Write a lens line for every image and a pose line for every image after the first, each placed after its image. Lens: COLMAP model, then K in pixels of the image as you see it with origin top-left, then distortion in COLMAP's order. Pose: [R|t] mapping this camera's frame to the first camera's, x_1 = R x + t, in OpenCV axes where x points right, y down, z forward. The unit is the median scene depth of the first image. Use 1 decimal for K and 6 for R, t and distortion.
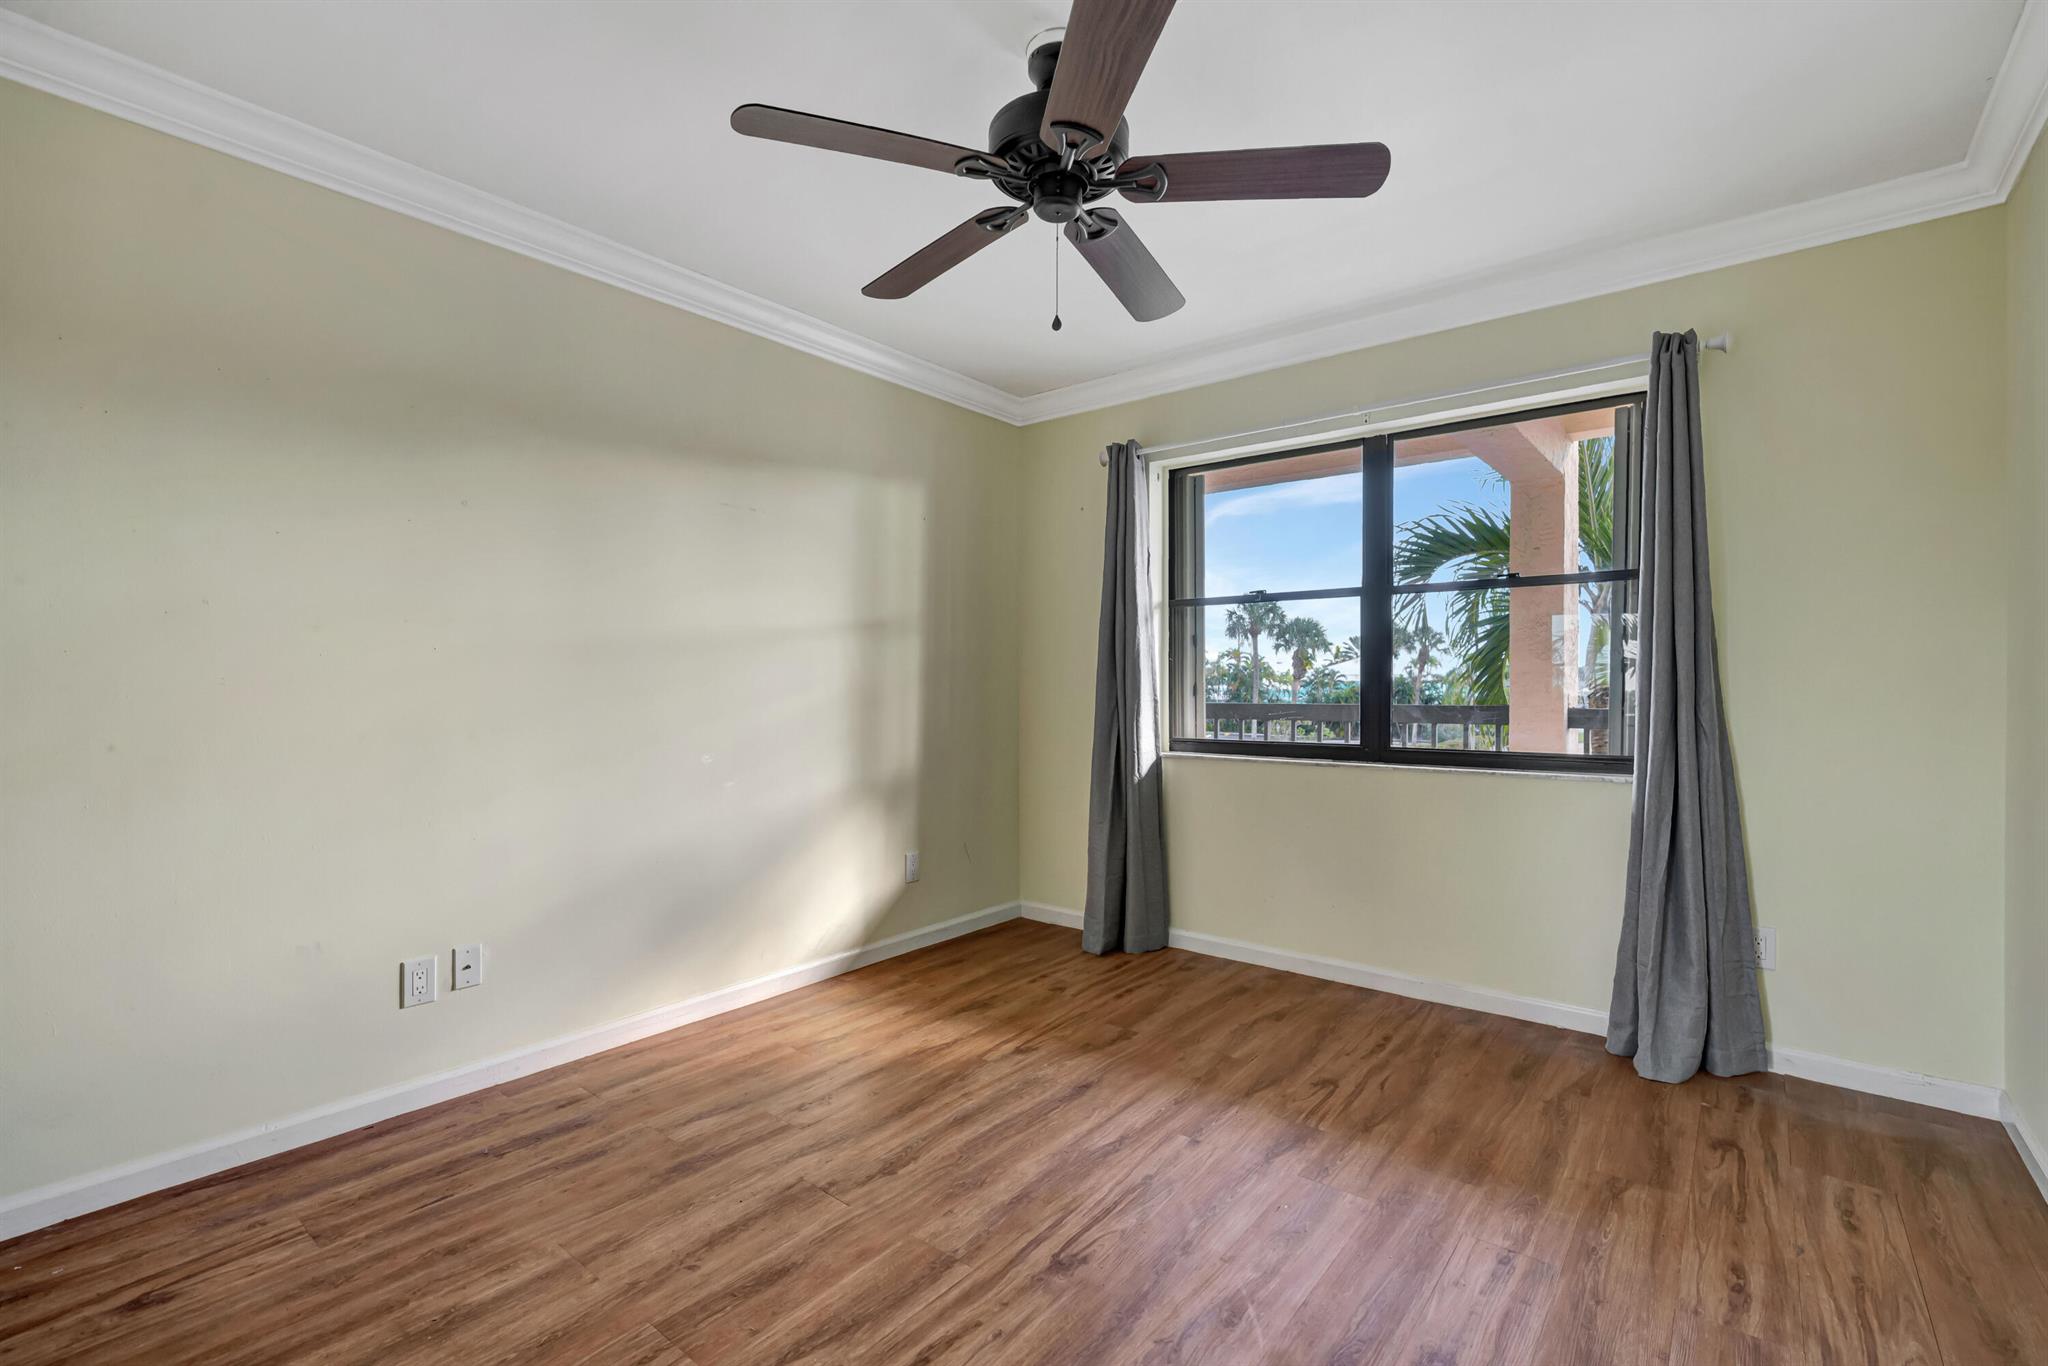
lens RADIAL K [[931.7, 0, 1025.9], [0, 931.7, 675.4], [0, 0, 1]] dist [0.002547, 0.000400]
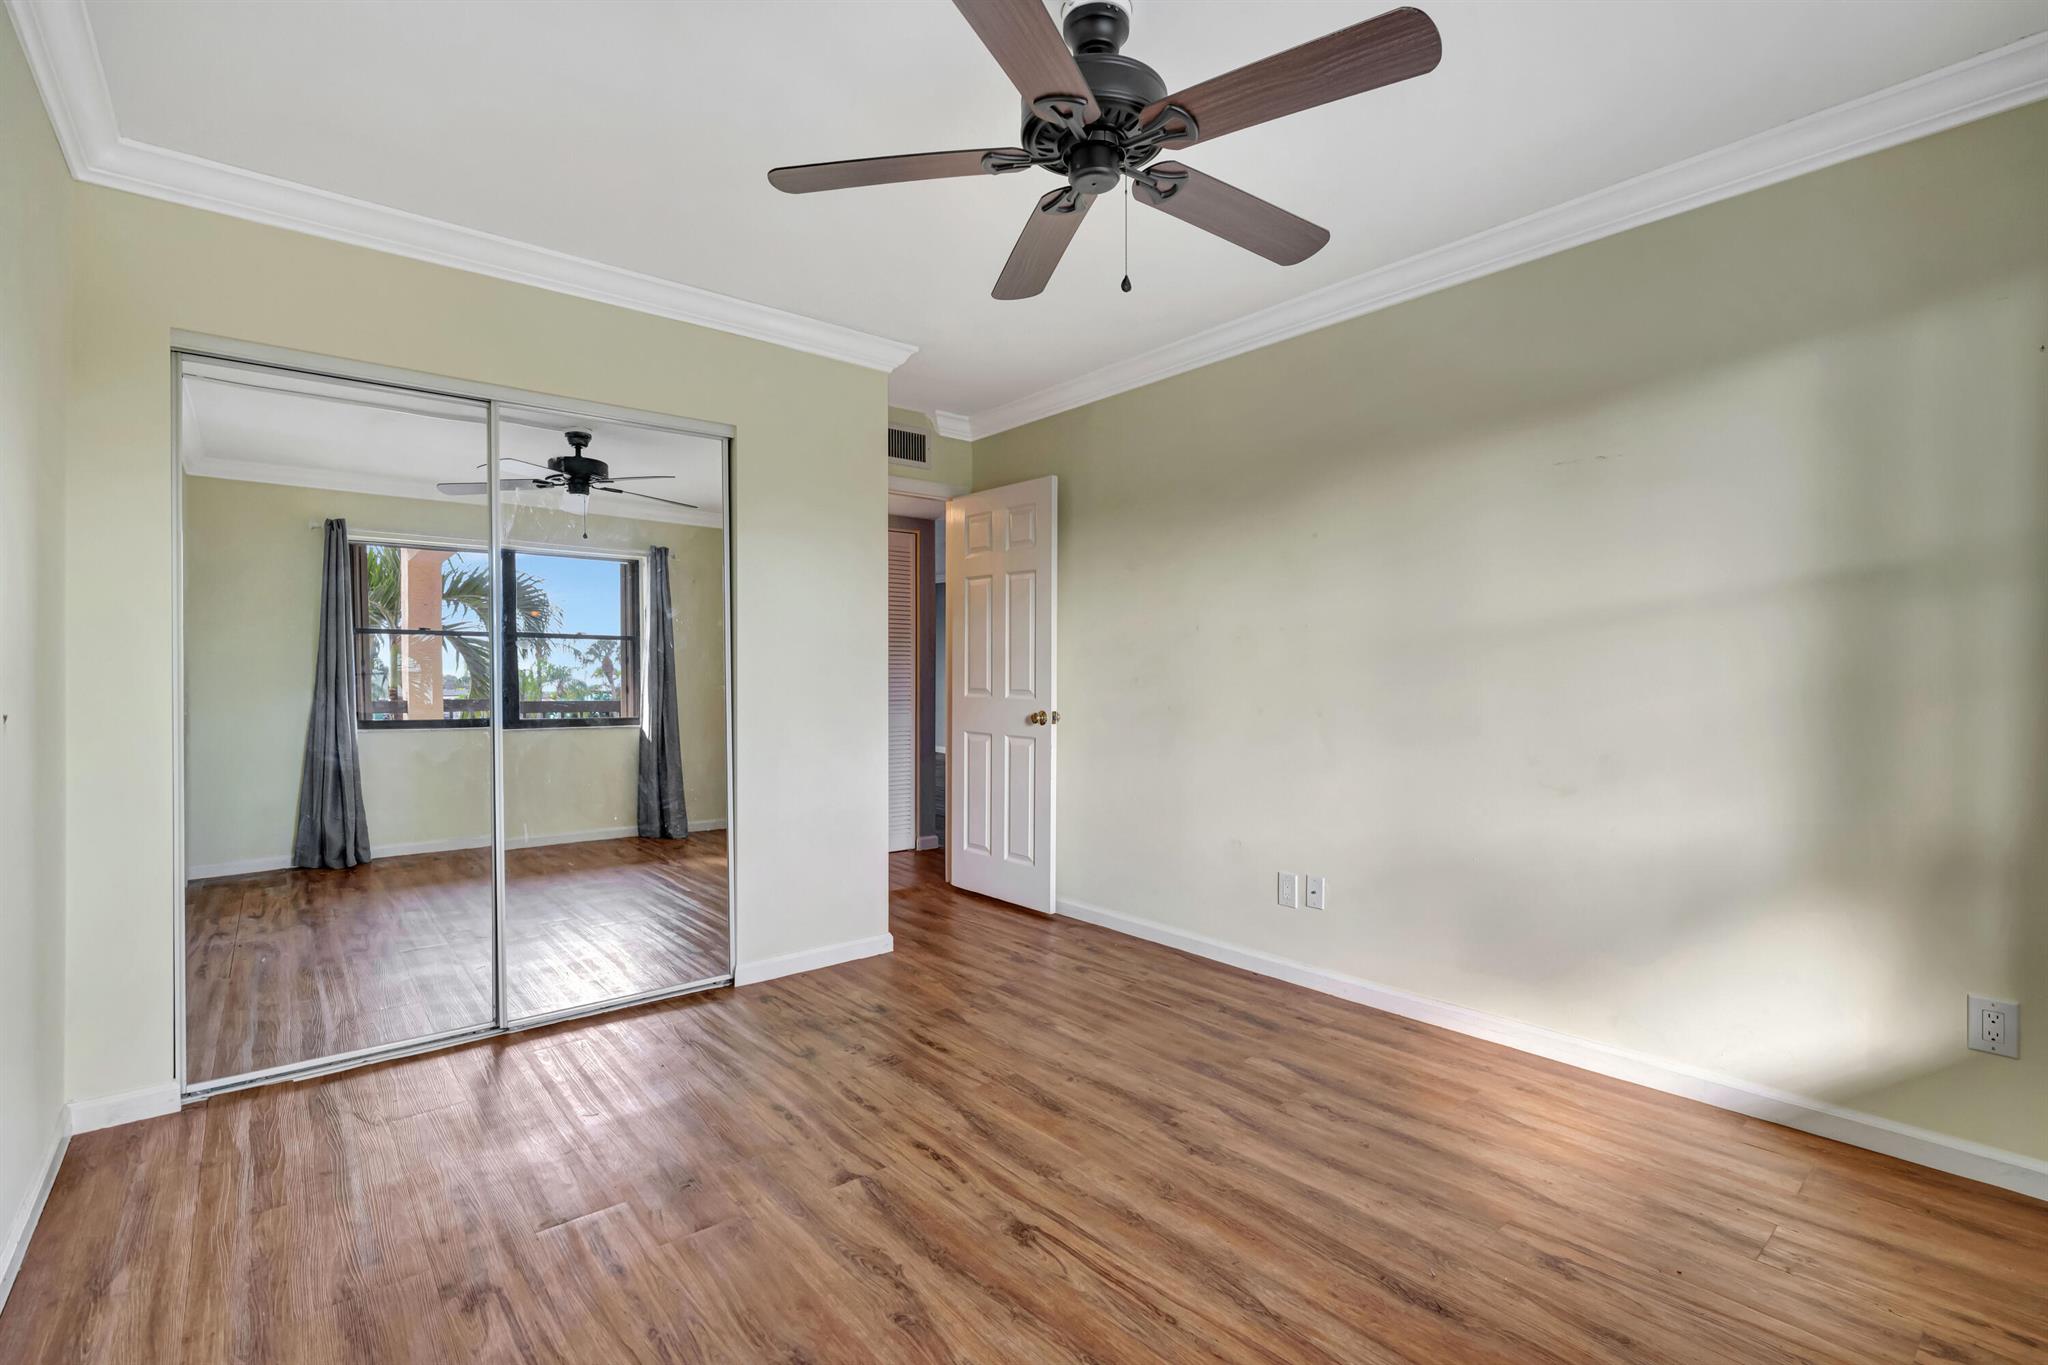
lens RADIAL K [[931.7, 0, 1025.9], [0, 931.7, 674.9], [0, 0, 1]] dist [0.002547, 0.000400]
pose [[-0.201936, 0.002528, -0.979395, 0.876274], [0.011485, 0.999934, 0.000213, 0.002211], [0.979331, -0.011206, -0.201952, 1.002154]]
